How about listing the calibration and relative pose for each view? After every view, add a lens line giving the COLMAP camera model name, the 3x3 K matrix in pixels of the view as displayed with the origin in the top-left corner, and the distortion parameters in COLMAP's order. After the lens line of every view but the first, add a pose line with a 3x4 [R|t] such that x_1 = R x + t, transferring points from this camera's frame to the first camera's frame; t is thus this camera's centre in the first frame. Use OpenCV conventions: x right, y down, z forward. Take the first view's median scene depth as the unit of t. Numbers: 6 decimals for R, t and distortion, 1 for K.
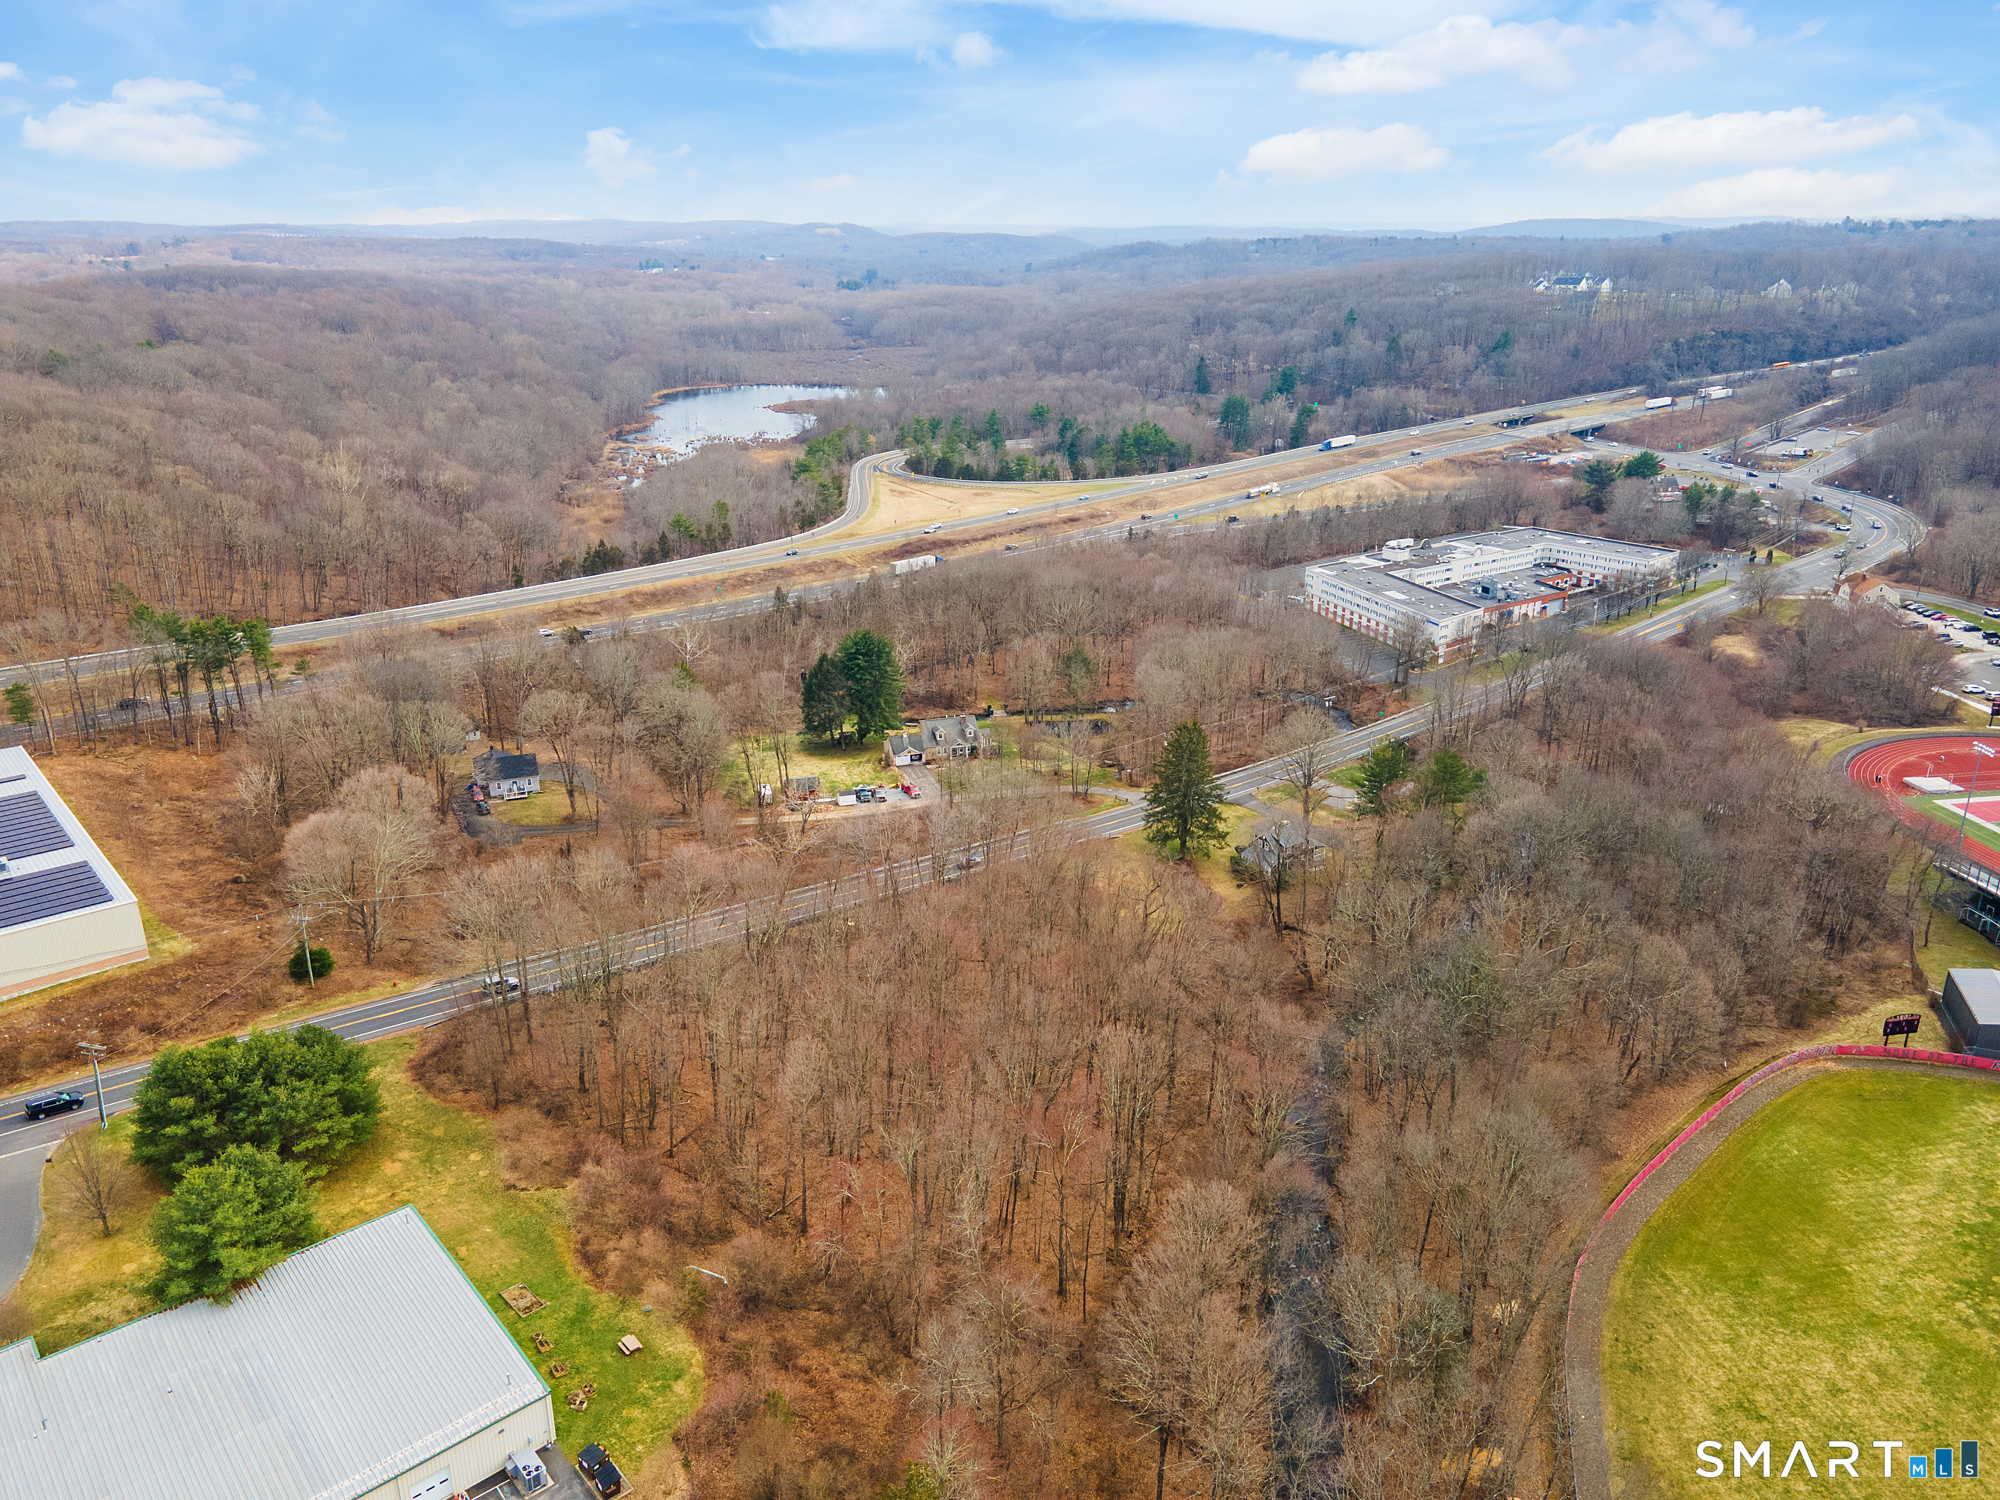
lens RADIAL K [[1409.8, 0, 993.3], [0, 1409.8, 734.5], [0, 0, 1]] dist [0.040912, 0.004055]
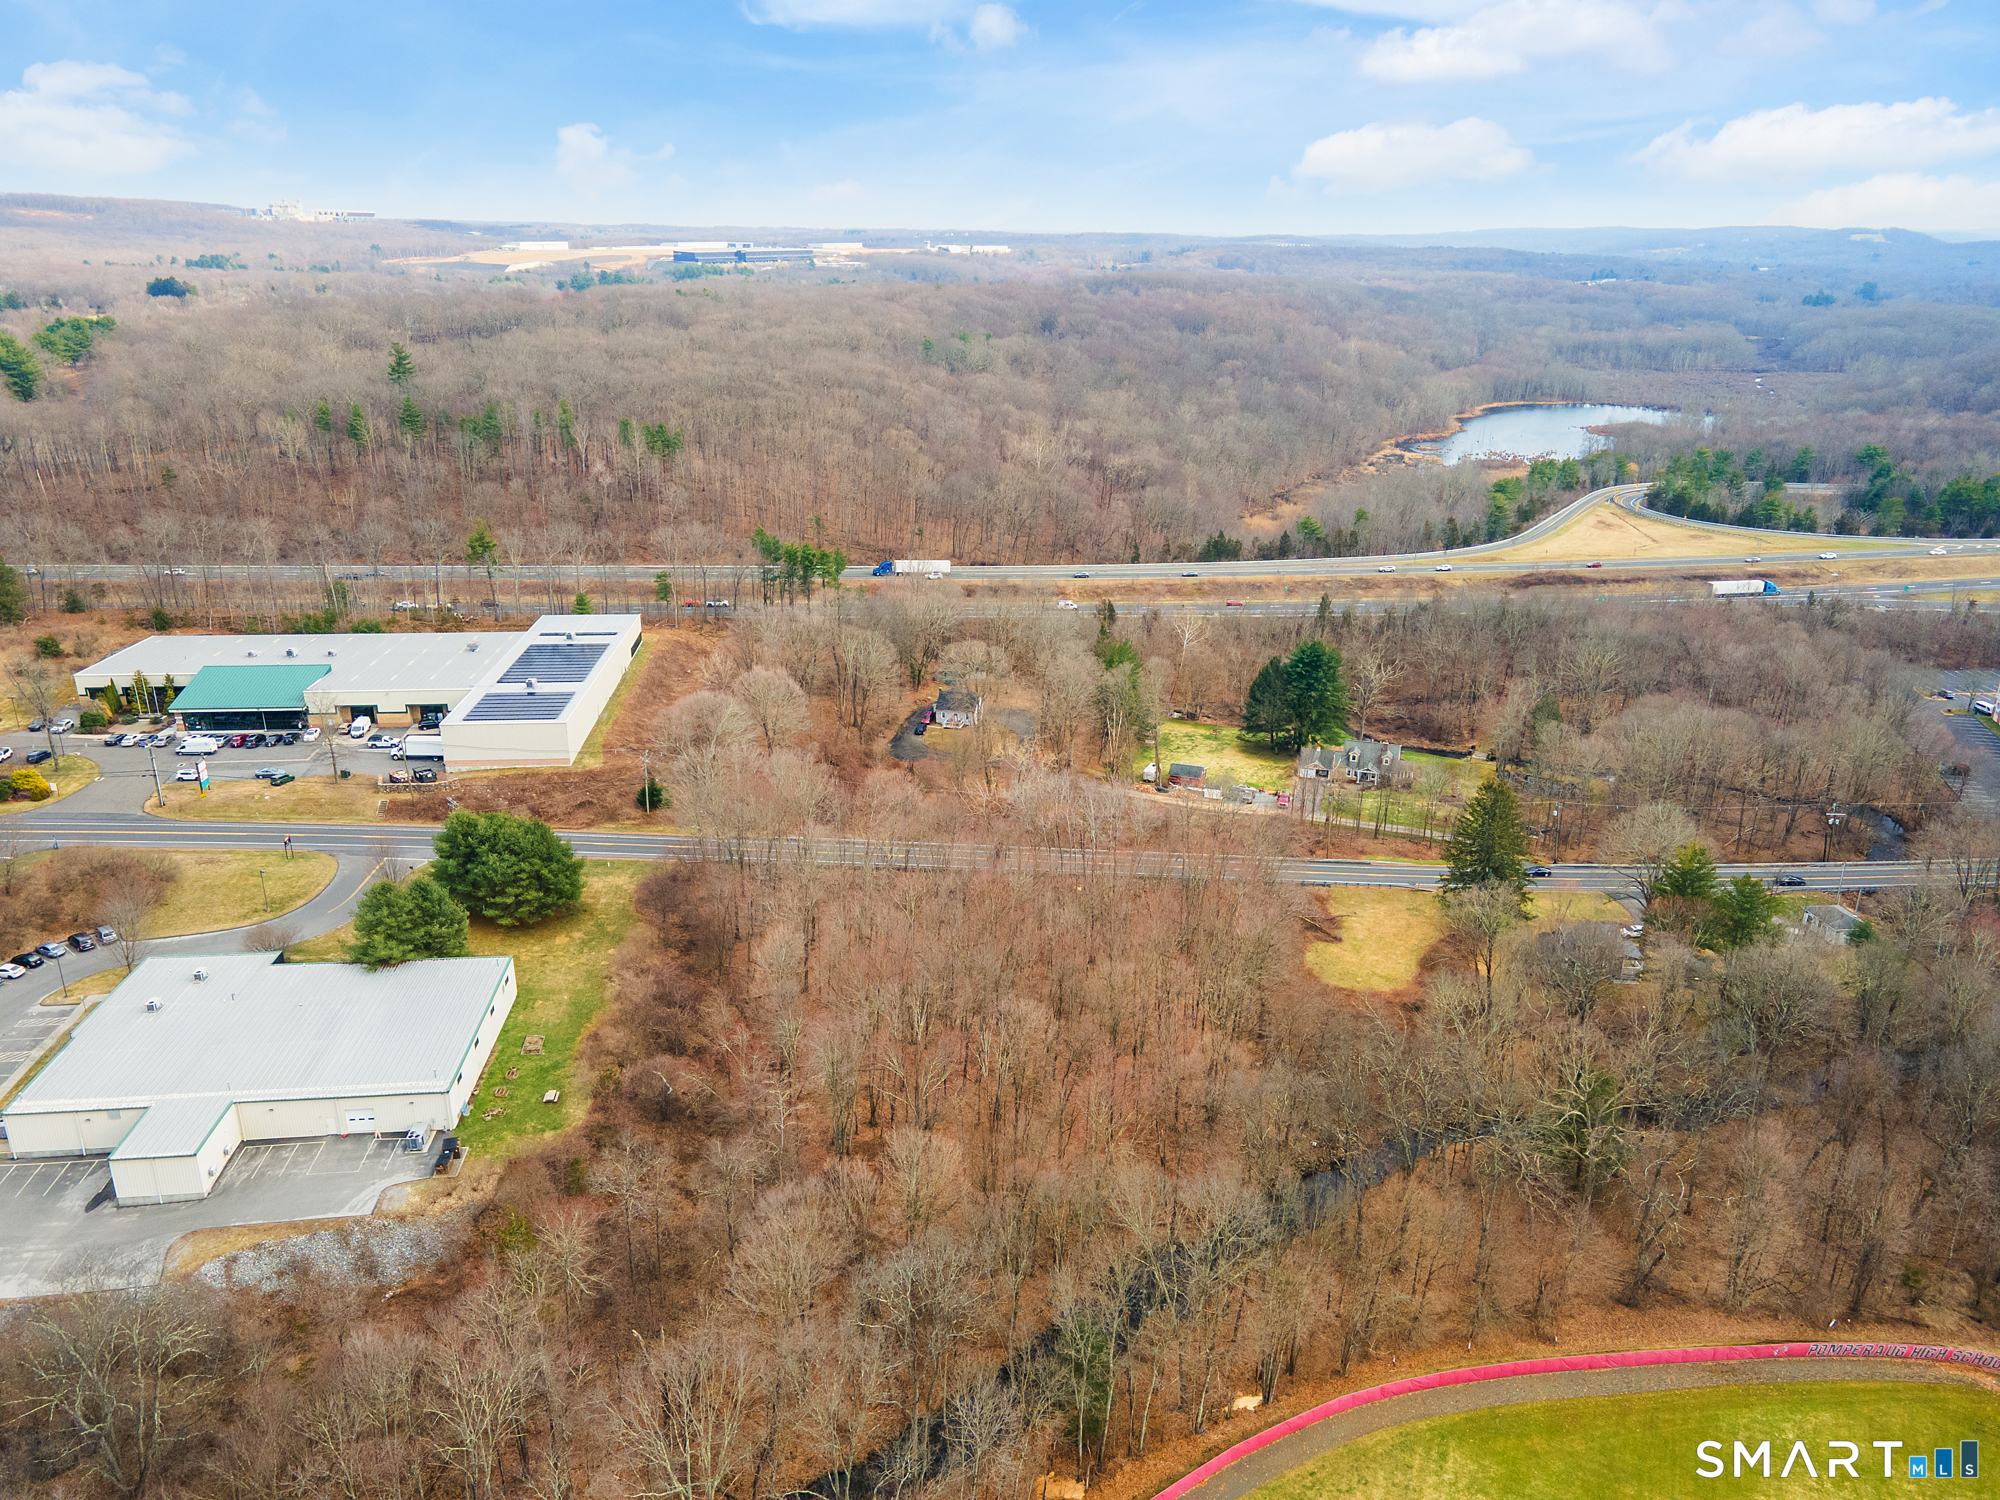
lens RADIAL K [[1409.8, 0, 1009.3], [0, 1409.8, 762.7], [0, 0, 1]] dist [0.040912, 0.004055]
pose [[0.817891, 0.209514, -0.535872, 0.199190], [-0.203157, 0.976516, 0.071721, -0.012346], [0.538314, 0.050206, 0.841247, 0.035265]]
